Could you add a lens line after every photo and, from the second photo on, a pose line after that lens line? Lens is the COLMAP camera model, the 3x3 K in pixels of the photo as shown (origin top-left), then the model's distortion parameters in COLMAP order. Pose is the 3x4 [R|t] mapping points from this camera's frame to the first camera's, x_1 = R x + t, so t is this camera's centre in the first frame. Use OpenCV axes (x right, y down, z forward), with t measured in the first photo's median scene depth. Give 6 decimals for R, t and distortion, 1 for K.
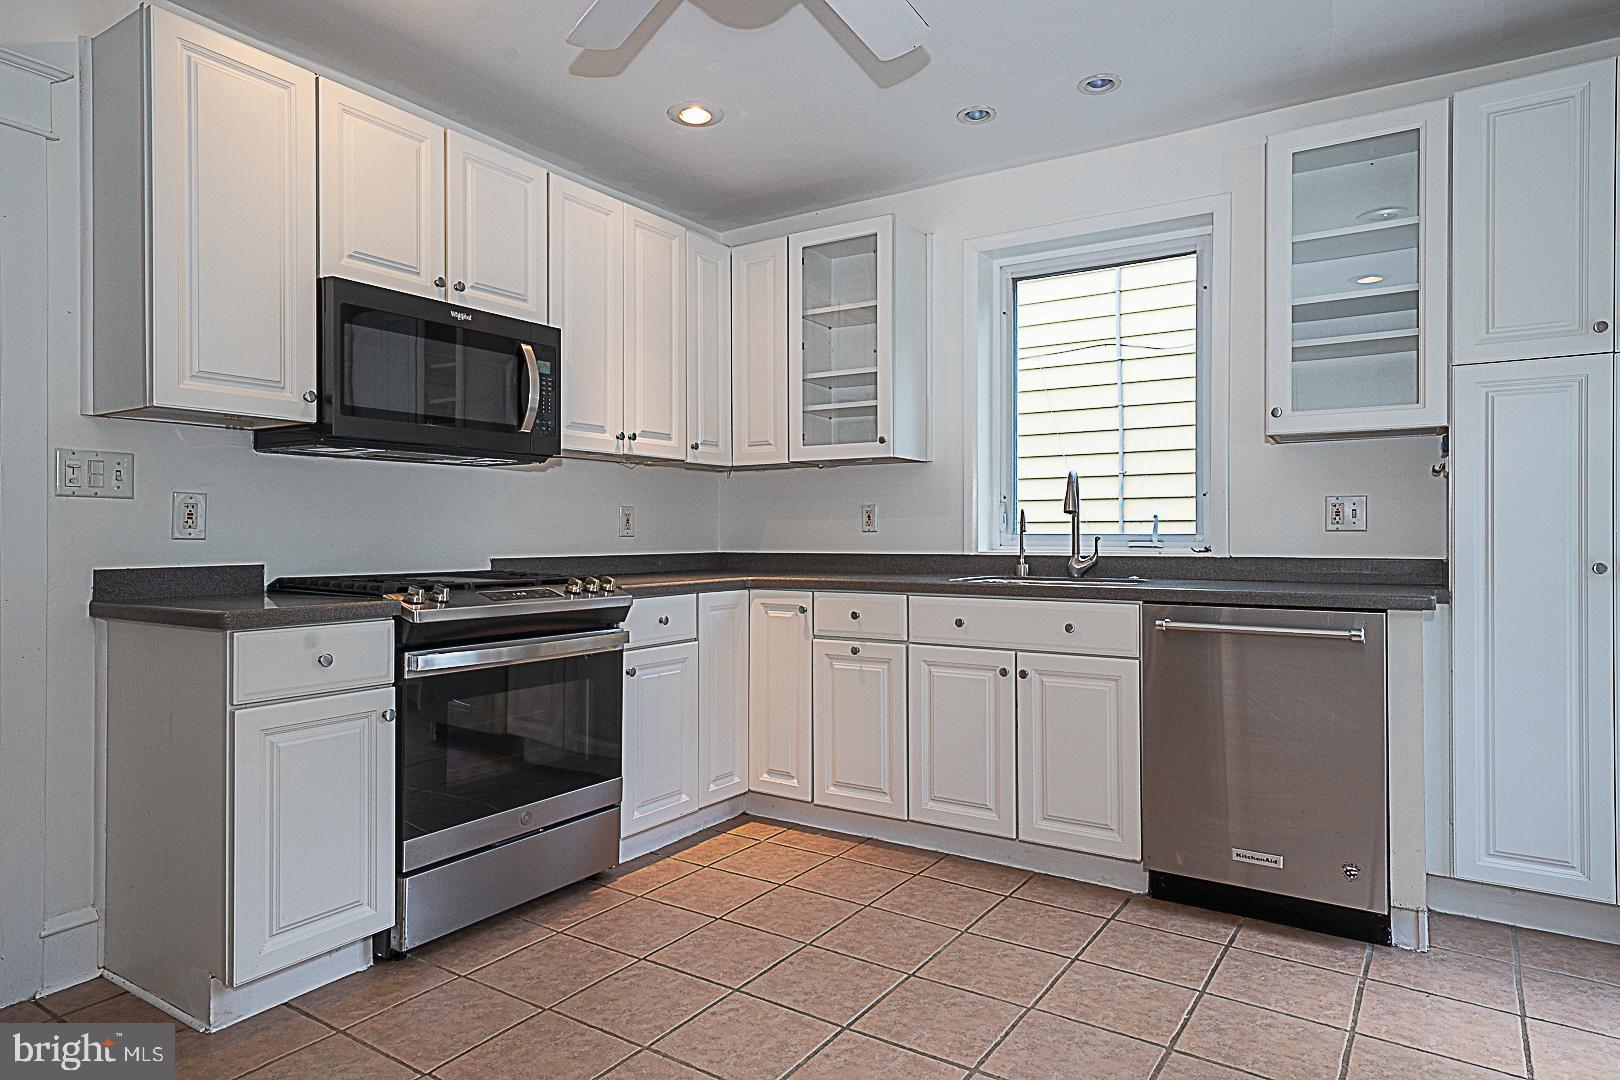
lens RADIAL K [[950.9, 0, 809.8], [0, 950.9, 534.5], [0, 0, 1]] dist [0.032905, 0.004977]
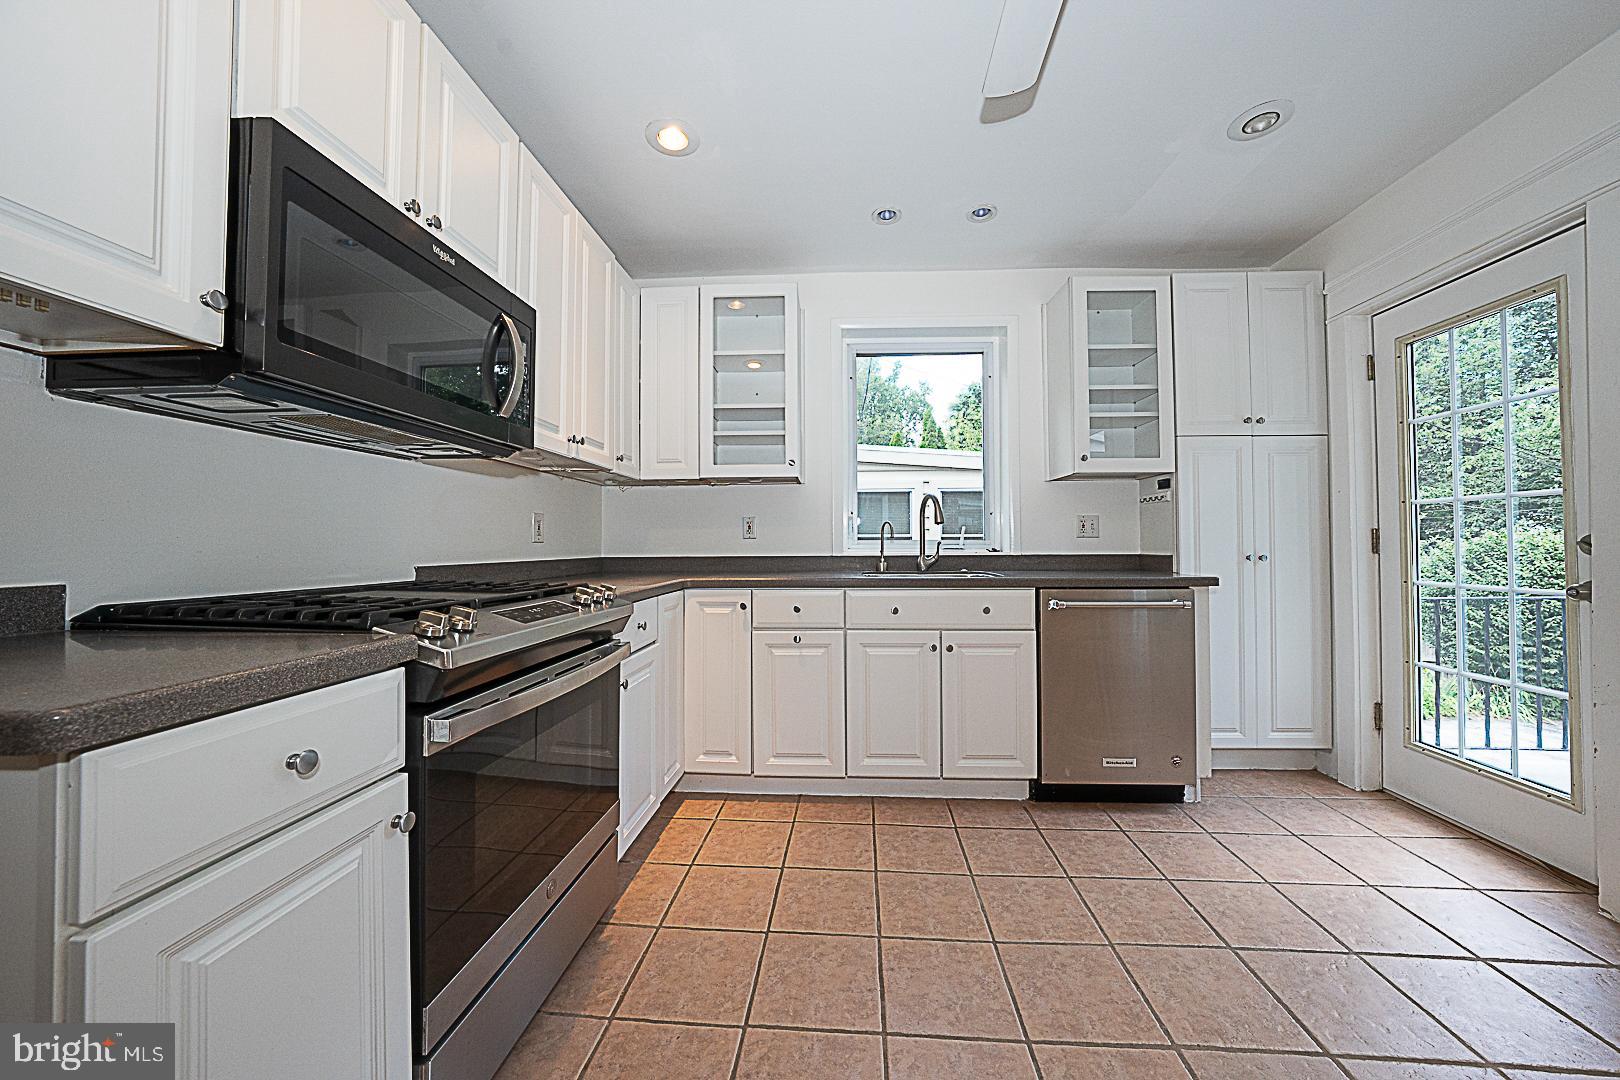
lens RADIAL K [[559.9, 0, 814.3], [0, 559.9, 535.4], [0, 0, 1]] dist [-0.009689, 0.000961]
pose [[0.867312, 0.005786, 0.497731, -0.317035], [0.002686, 0.999863, -0.016304, 0.007042], [-0.497757, 0.015478, 0.867178, 0.447822]]
